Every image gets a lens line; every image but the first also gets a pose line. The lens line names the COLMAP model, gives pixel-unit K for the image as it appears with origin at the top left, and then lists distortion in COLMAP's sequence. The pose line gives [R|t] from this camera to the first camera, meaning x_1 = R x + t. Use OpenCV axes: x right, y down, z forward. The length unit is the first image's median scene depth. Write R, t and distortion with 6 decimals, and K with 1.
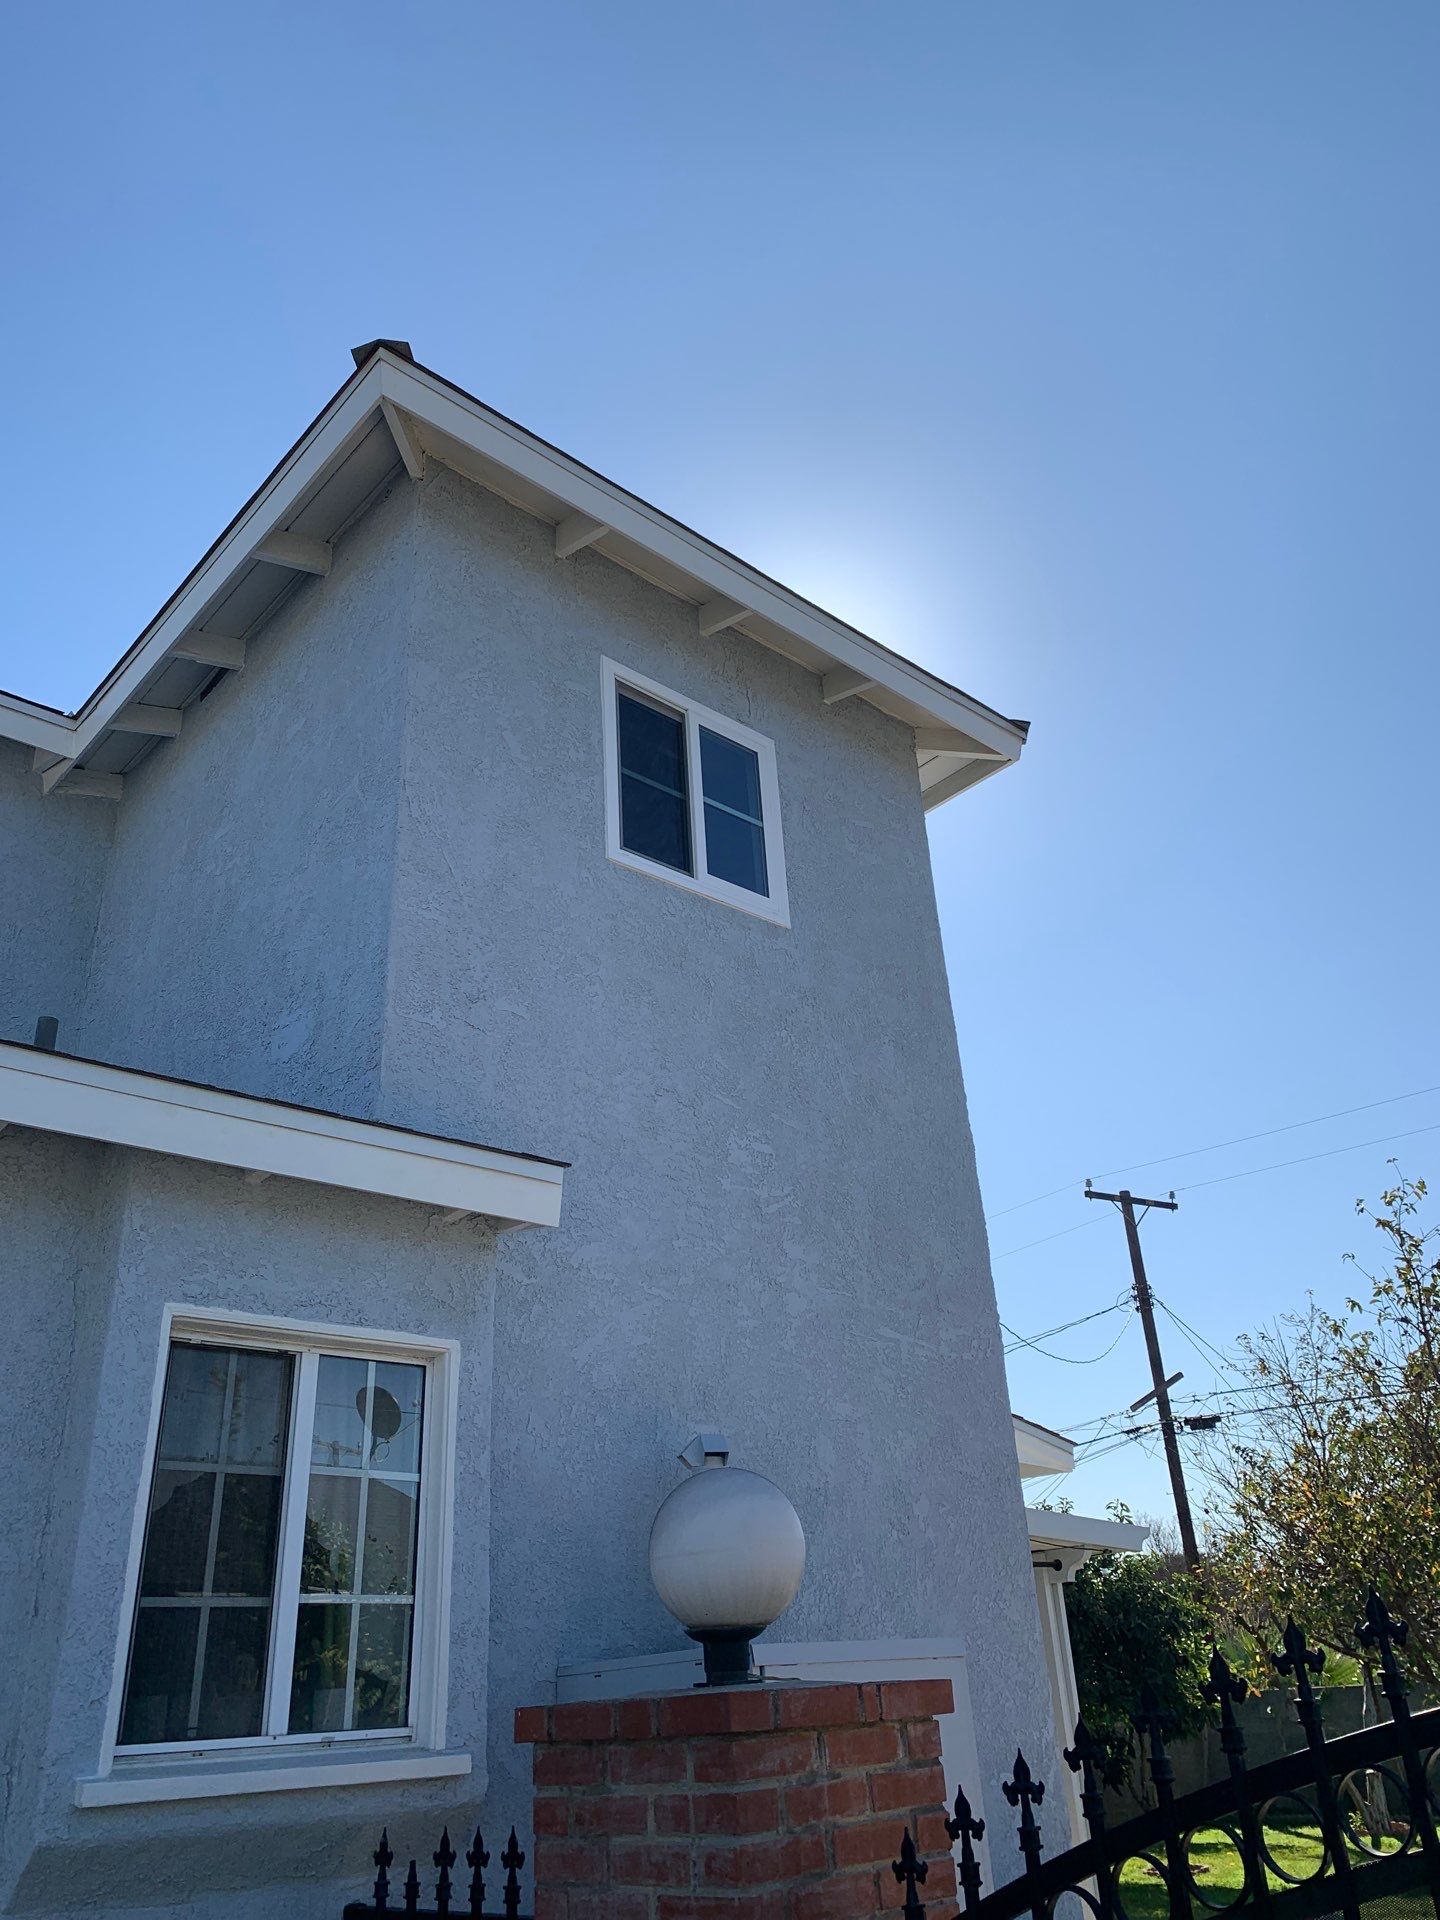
lens RADIAL K [[1487.0, 0, 733.1], [0, 1487.0, 956.1], [0, 0, 1]] dist [0.080987, -0.099213]
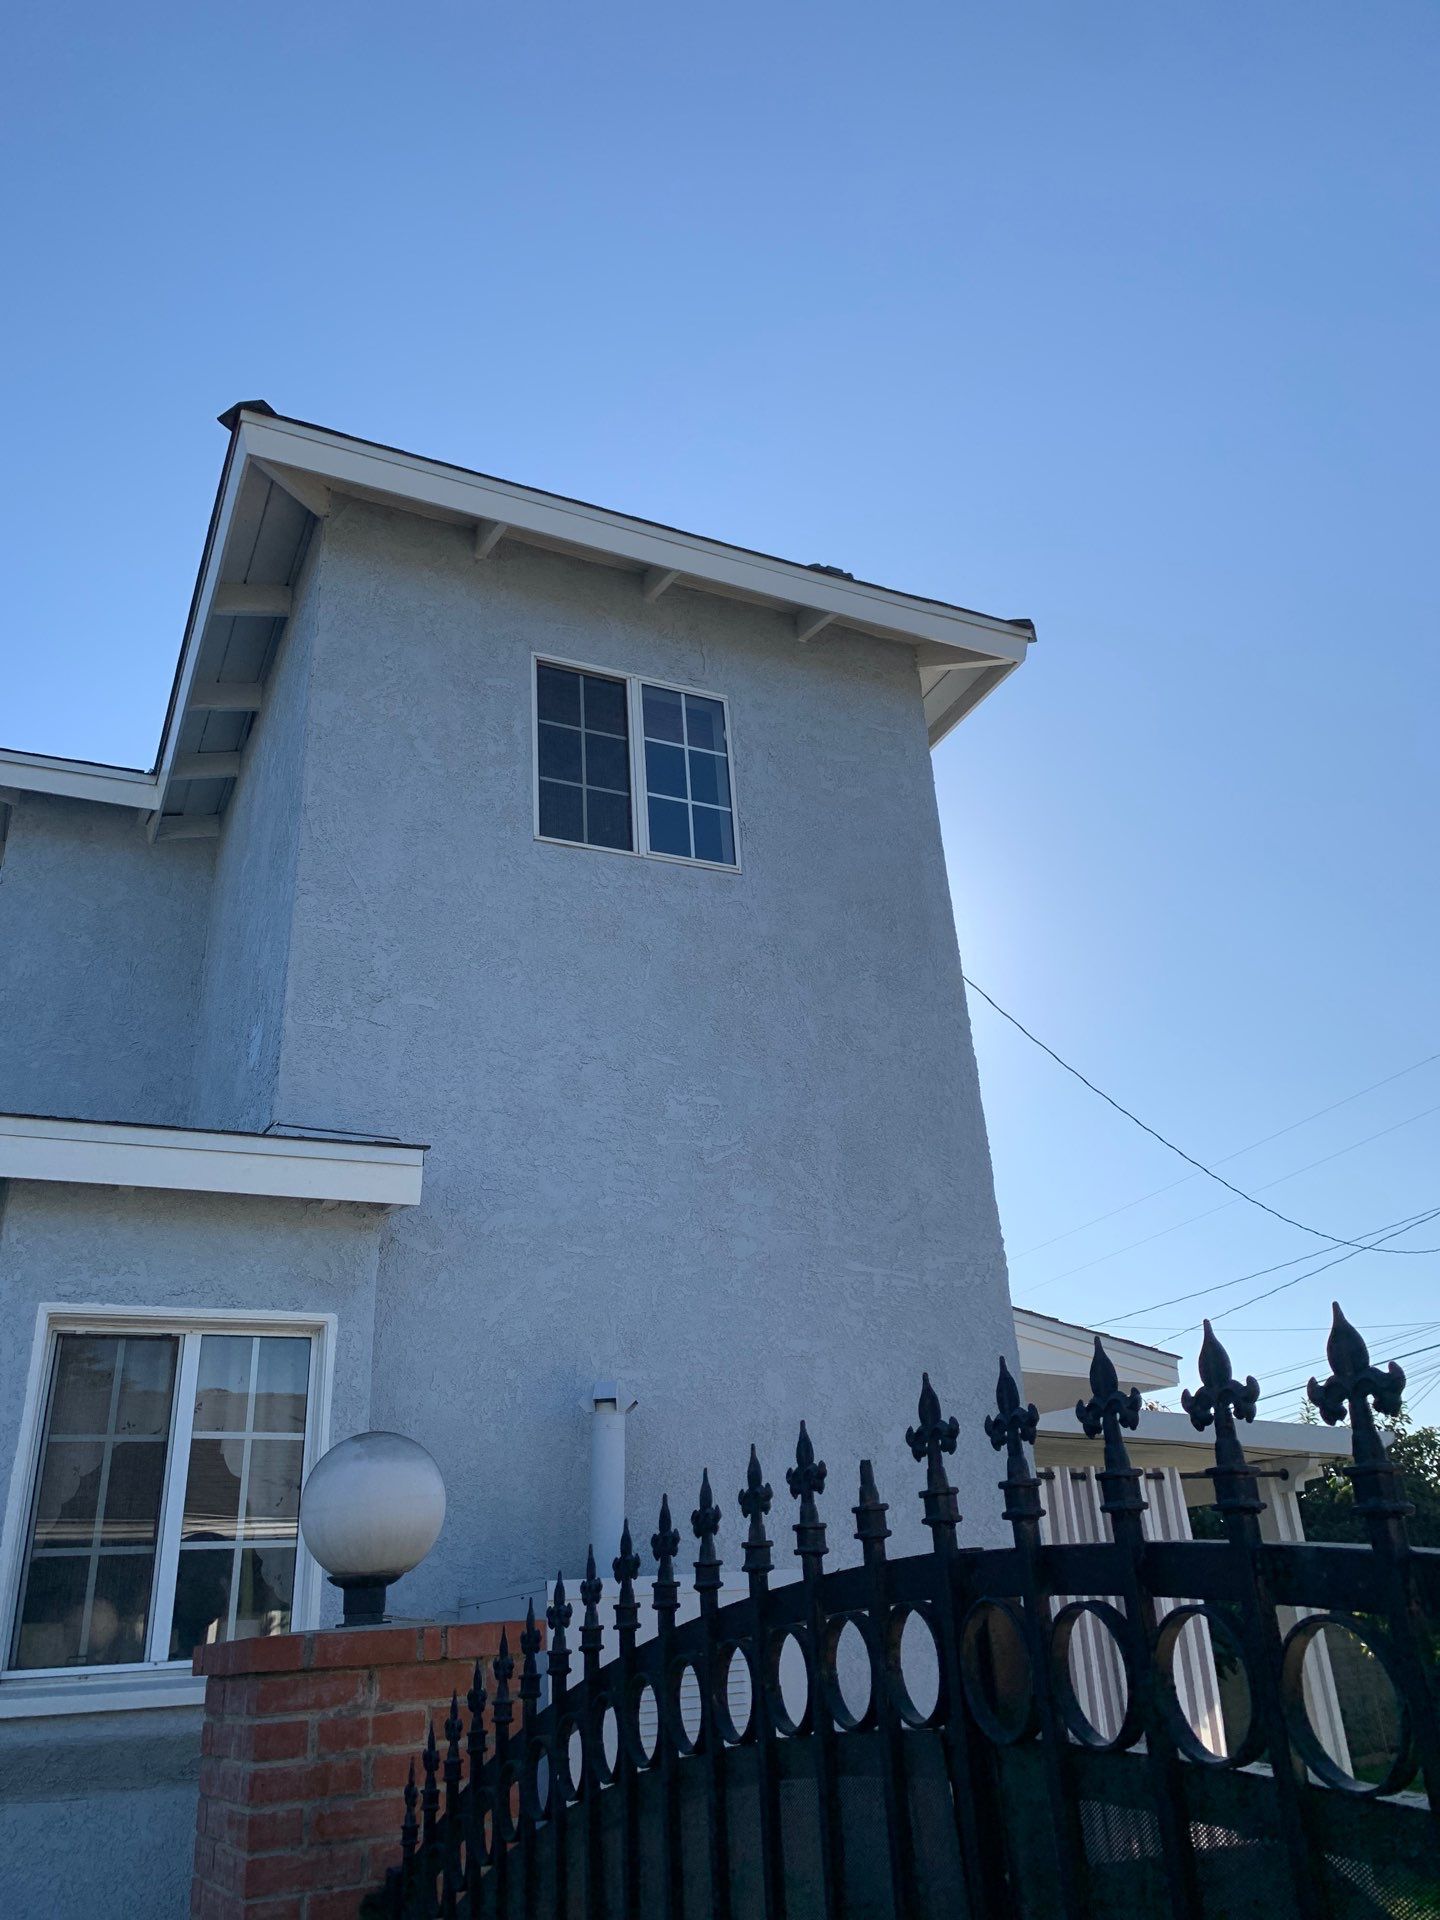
lens RADIAL K [[1487.0, 0, 733.1], [0, 1487.0, 956.1], [0, 0, 1]] dist [0.080987, -0.099213]
pose [[0.955024, -0.120828, -0.270796, 0.355939], [0.135309, 0.990171, 0.035390, -0.004630], [0.263858, -0.070440, 0.961986, 0.021016]]
